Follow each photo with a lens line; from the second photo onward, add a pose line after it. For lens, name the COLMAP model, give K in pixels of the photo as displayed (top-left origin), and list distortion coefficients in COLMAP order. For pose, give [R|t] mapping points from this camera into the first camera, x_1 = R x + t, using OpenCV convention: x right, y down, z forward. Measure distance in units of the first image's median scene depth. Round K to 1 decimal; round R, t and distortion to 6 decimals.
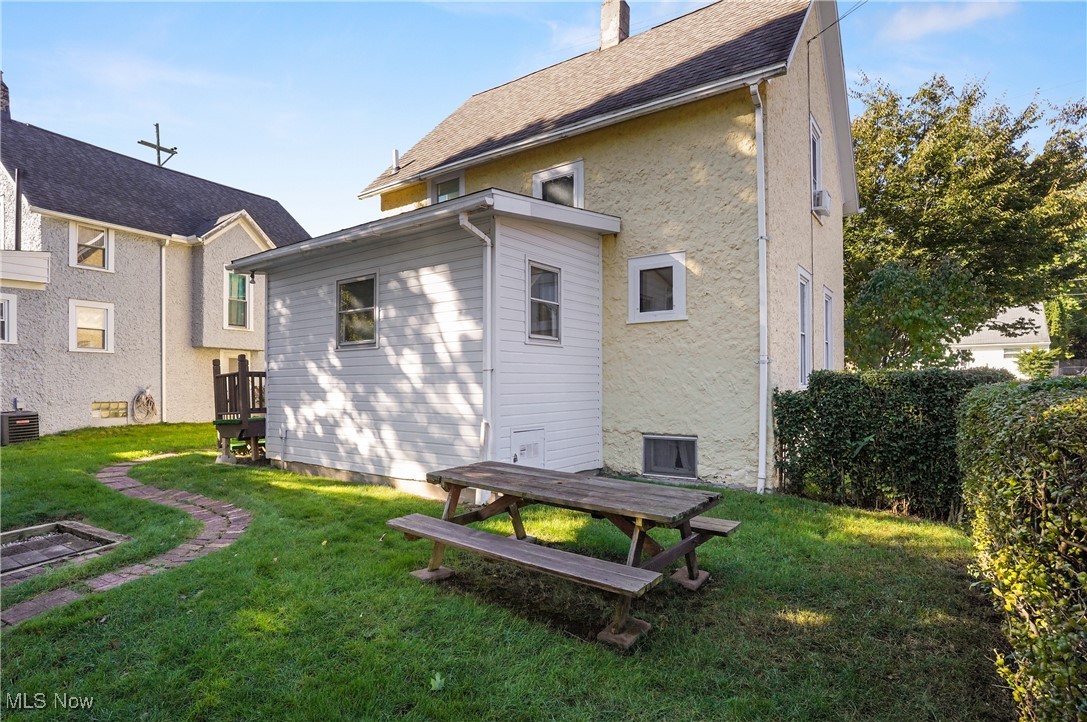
lens RADIAL K [[565.6, 0, 540.6], [0, 565.6, 375.2], [0, 0, 1]] dist [-0.067702, 0.044937]
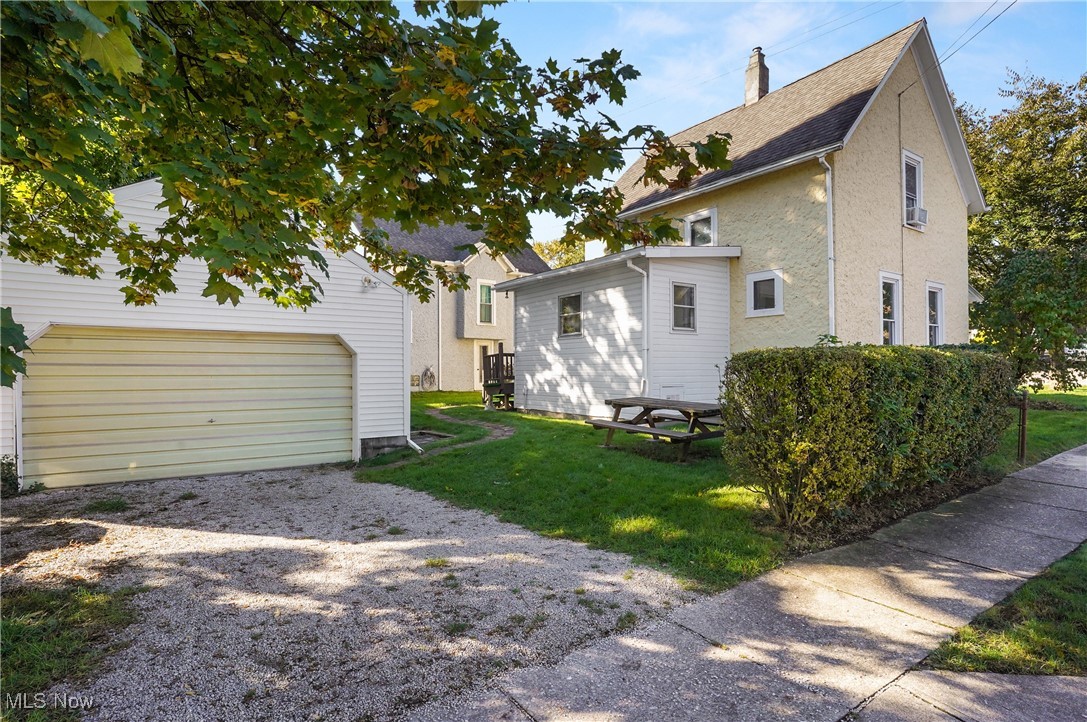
lens RADIAL K [[565.6, 0, 540.6], [0, 565.6, 375.2], [0, 0, 1]] dist [-0.067702, 0.044937]
pose [[0.936335, 0.007293, -0.351032, 0.176906], [-0.000071, 0.999788, 0.020582, 0.029662], [0.351108, -0.019247, 0.936137, -0.591251]]
